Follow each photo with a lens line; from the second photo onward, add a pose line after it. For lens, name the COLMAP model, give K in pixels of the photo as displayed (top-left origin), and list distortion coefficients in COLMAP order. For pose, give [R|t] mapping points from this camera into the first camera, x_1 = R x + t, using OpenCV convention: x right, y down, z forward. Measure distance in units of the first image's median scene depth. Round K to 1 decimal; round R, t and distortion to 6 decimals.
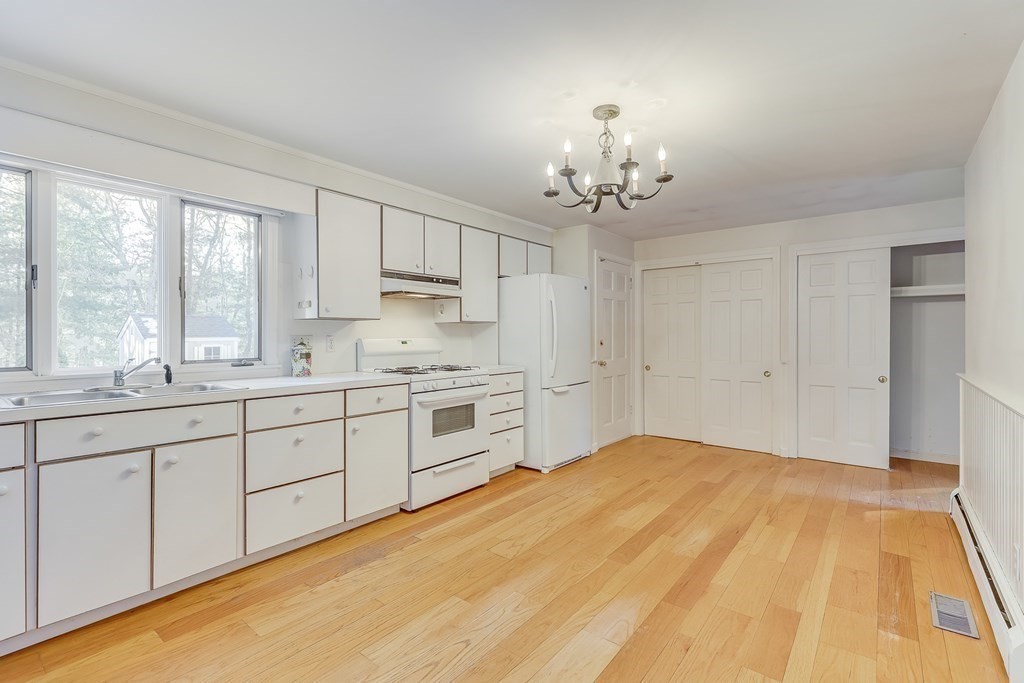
lens RADIAL K [[459.8, 0, 523.4], [0, 459.8, 336.4], [0, 0, 1]] dist [-0.001507, -0.000171]
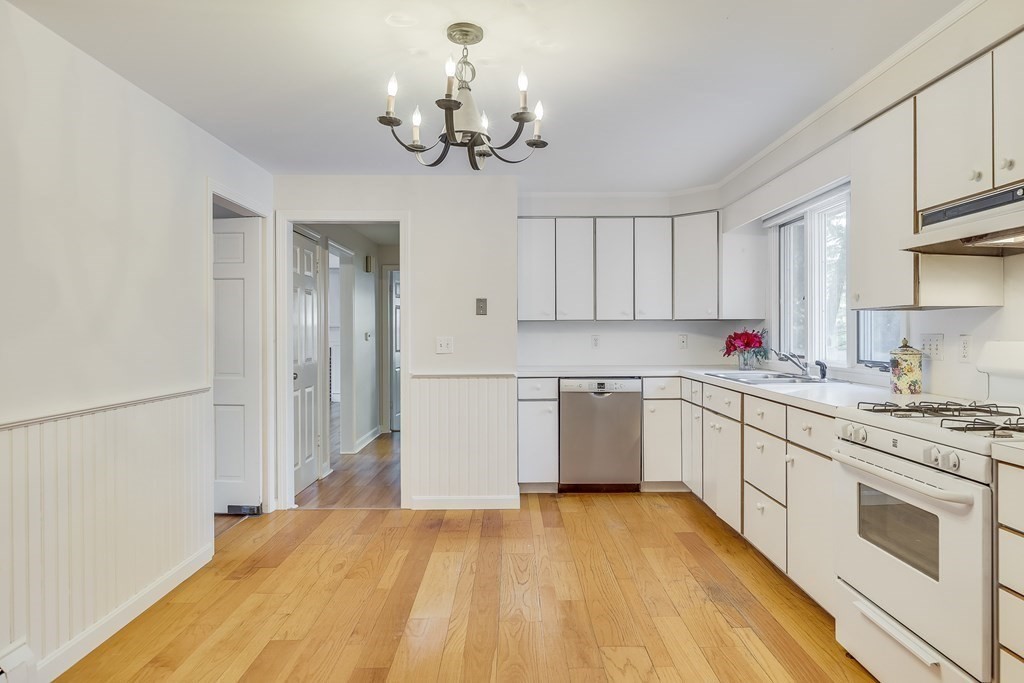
lens RADIAL K [[652.6, 0, 525.1], [0, 652.6, 336.0], [0, 0, 1]] dist [0.000458, 0.001585]
pose [[-0.779184, 0.006926, -0.626757, 0.790614], [-0.000055, 0.999938, 0.011118, -0.013251], [0.626795, 0.008698, -0.779135, 1.942628]]
